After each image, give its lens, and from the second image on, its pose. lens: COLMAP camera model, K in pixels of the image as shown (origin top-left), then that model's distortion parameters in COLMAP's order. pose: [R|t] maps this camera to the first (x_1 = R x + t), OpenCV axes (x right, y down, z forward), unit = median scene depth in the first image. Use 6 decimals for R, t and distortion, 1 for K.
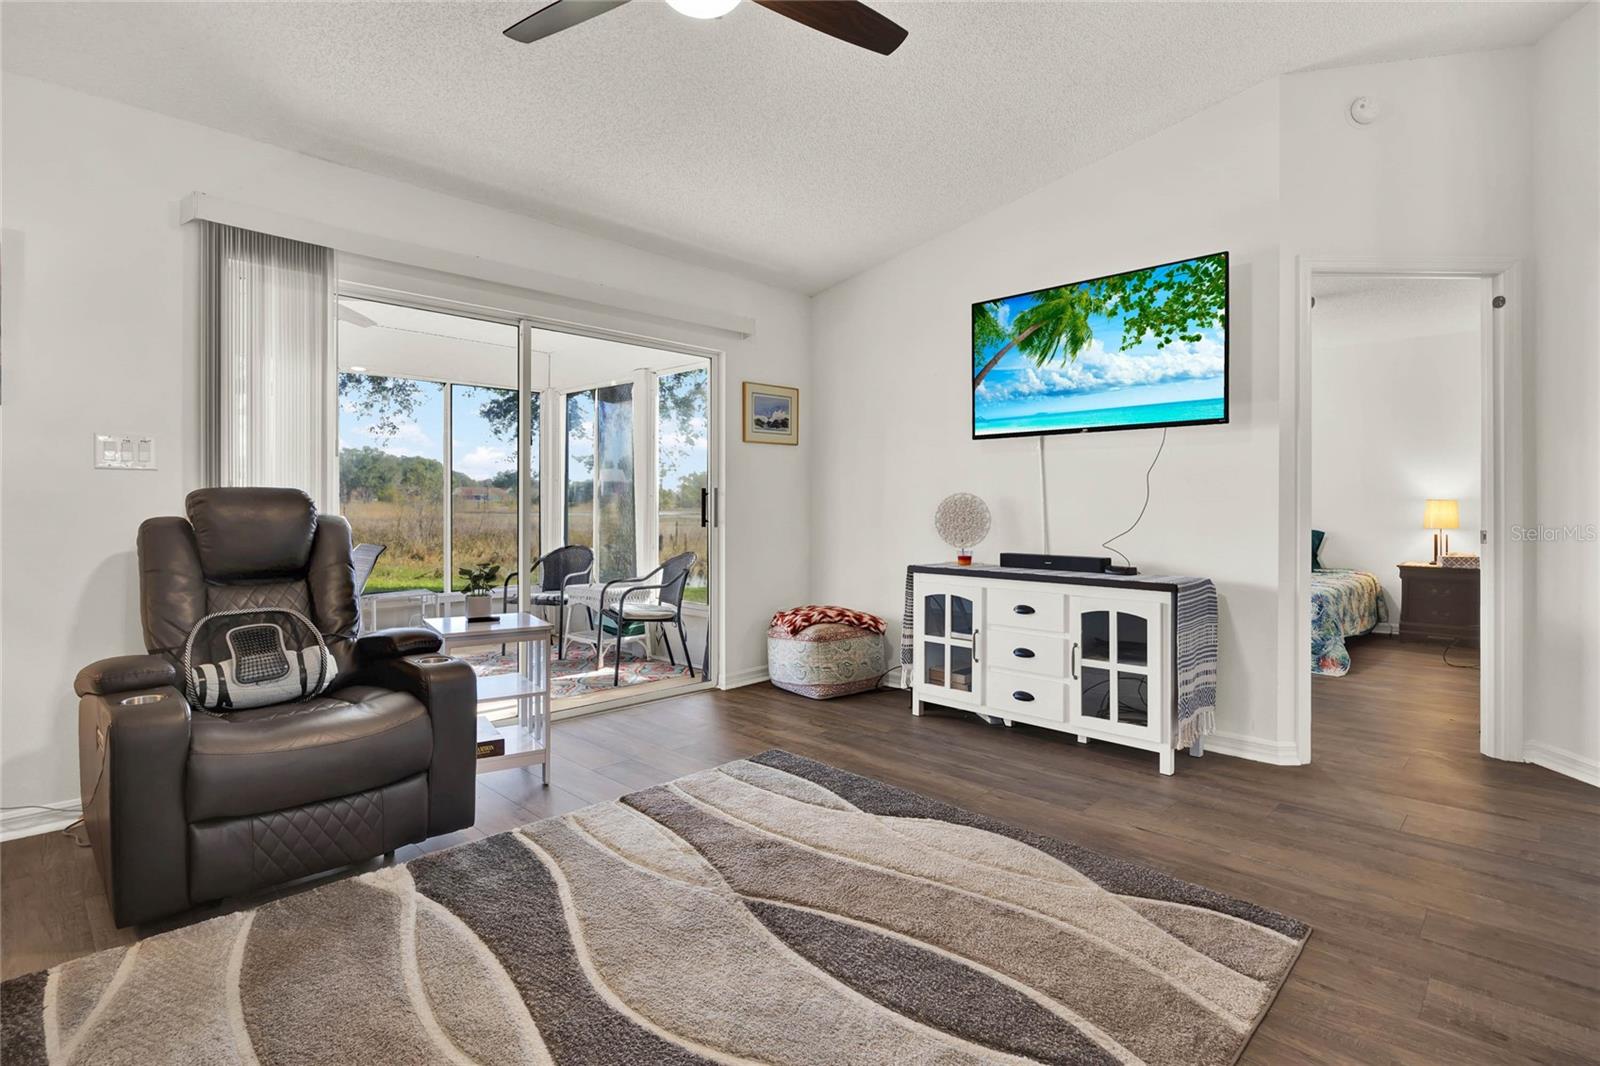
lens RADIAL K [[806.4, 0, 799.6], [0, 806.4, 517.4], [0, 0, 1]] dist [-0.000122, -0.004668]
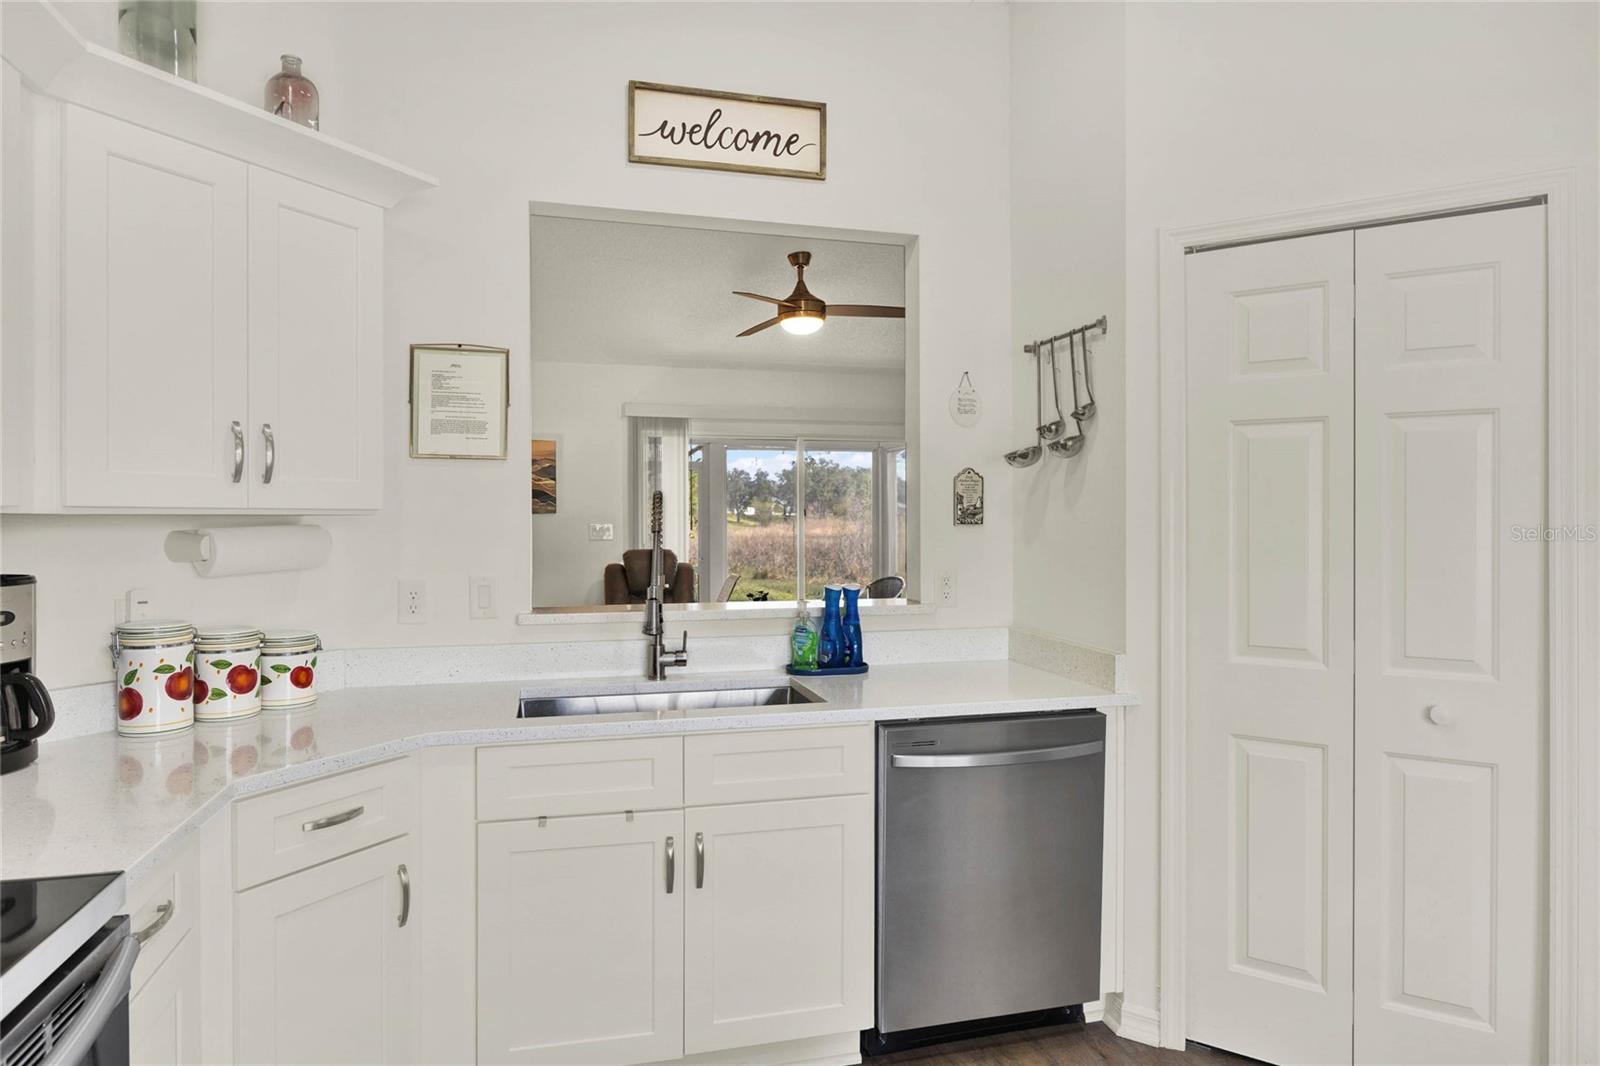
lens RADIAL K [[956.6, 0, 790.9], [0, 956.6, 518.4], [0, 0, 1]] dist [0.001748, -0.000158]
pose [[0.864822, -0.010596, -0.501967, 0.788387], [0.002838, 0.999864, -0.016217, -0.072401], [0.502071, 0.012600, 0.864735, -0.847292]]
